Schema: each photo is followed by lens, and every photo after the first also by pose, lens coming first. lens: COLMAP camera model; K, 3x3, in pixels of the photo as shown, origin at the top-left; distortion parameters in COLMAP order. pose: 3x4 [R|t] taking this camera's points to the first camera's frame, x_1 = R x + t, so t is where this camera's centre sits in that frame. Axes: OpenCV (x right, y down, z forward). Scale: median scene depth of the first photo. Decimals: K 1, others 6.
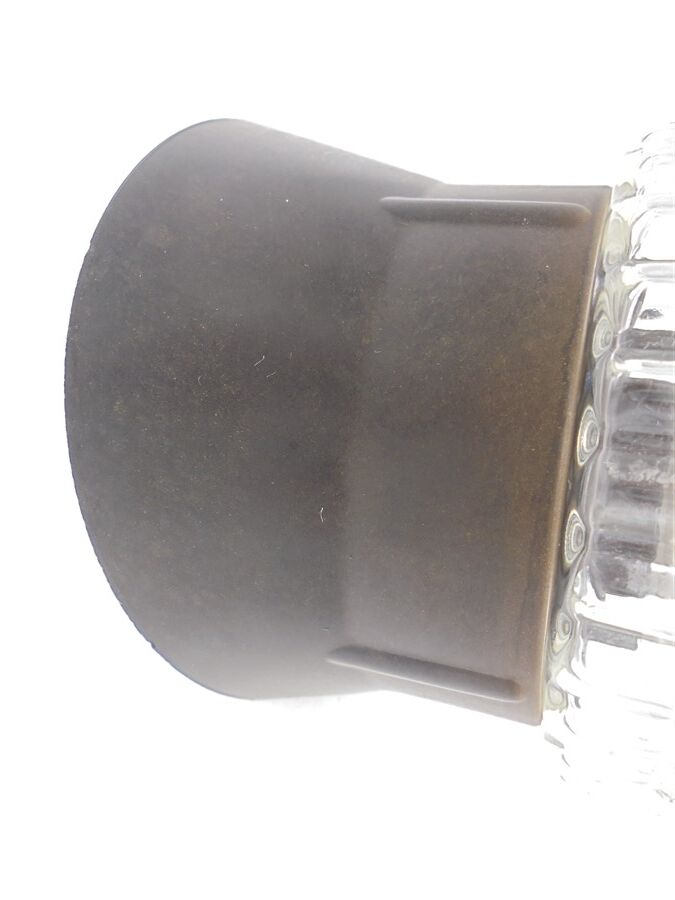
lens RADIAL K [[682.4, 0, 339.0], [0, 682.4, 448.0], [0, 0, 1]] dist [-0.085110, -0.004279]
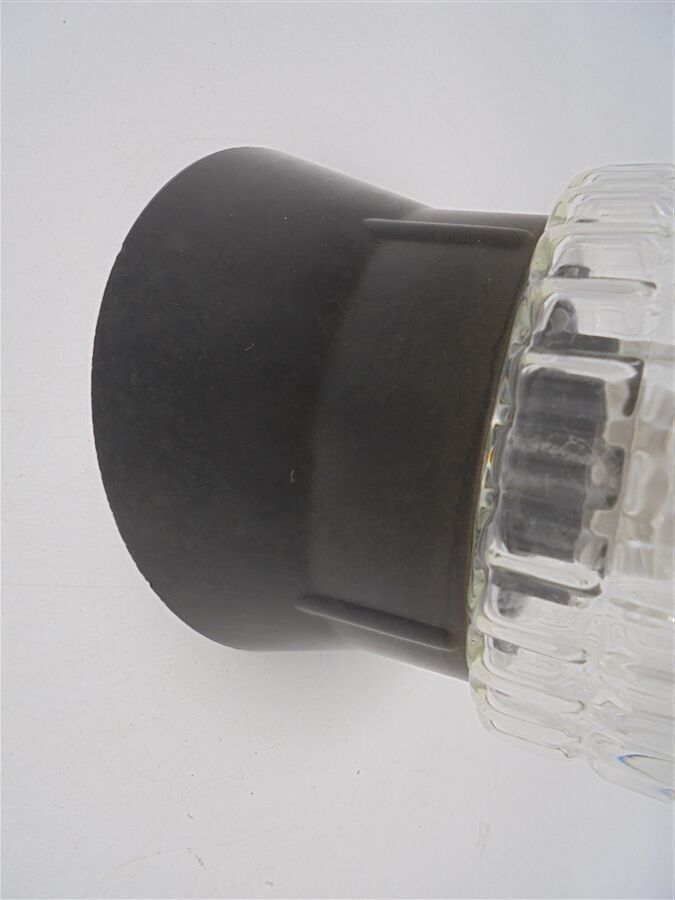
lens RADIAL K [[682.4, 0, 336.0], [0, 682.4, 451.8], [0, 0, 1]] dist [-0.085110, -0.004279]
pose [[0.996530, 0.060606, -0.057045, 0.117157], [-0.061972, 0.997824, -0.022492, 0.076700], [0.055558, 0.025949, 0.998118, -0.202110]]
